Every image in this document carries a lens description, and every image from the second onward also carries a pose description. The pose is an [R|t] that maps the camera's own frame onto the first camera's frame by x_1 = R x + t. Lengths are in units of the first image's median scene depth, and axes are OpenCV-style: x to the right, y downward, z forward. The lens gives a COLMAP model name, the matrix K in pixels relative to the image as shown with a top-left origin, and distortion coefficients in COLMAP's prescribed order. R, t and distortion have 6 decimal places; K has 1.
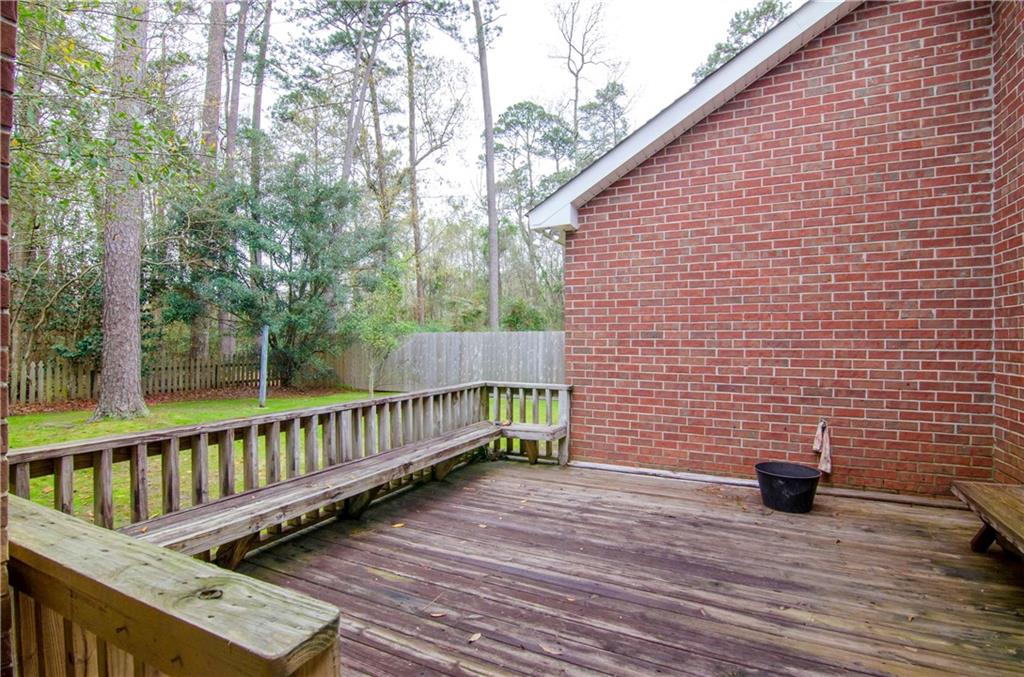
lens RADIAL K [[506.7, 0, 527.8], [0, 506.7, 341.4], [0, 0, 1]] dist [-0.000777, -0.000576]
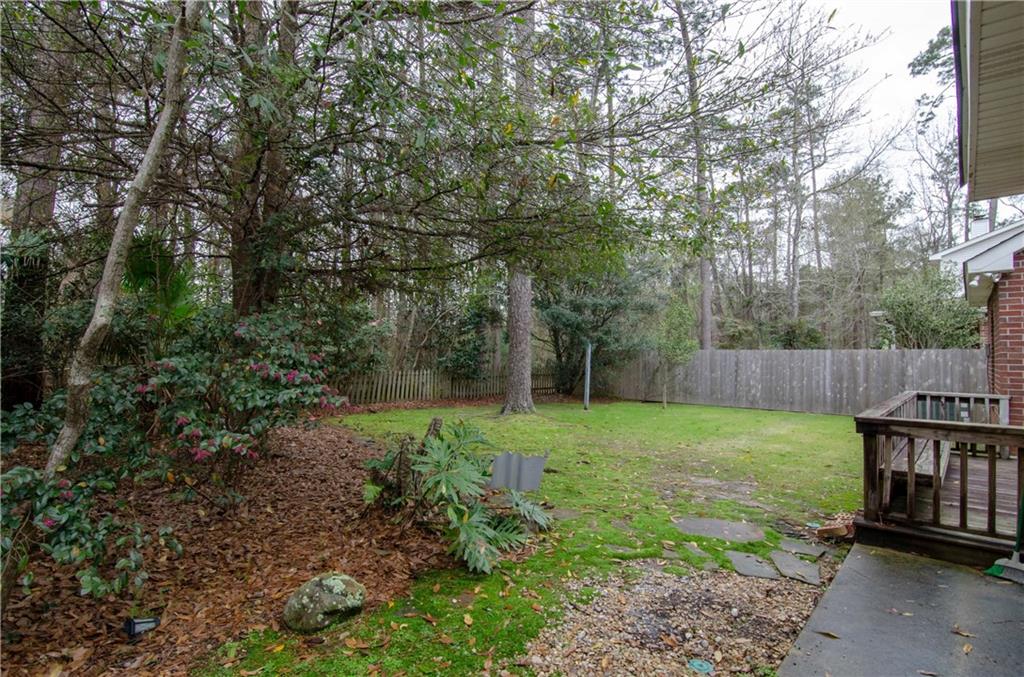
lens RADIAL K [[506.7, 0, 527.8], [0, 506.7, 341.4], [0, 0, 1]] dist [-0.000777, -0.000576]
pose [[0.955063, -0.000392, -0.296403, -0.260088], [-0.008683, 0.999533, -0.029299, -0.000381], [0.296276, 0.030556, 0.954614, -0.209969]]
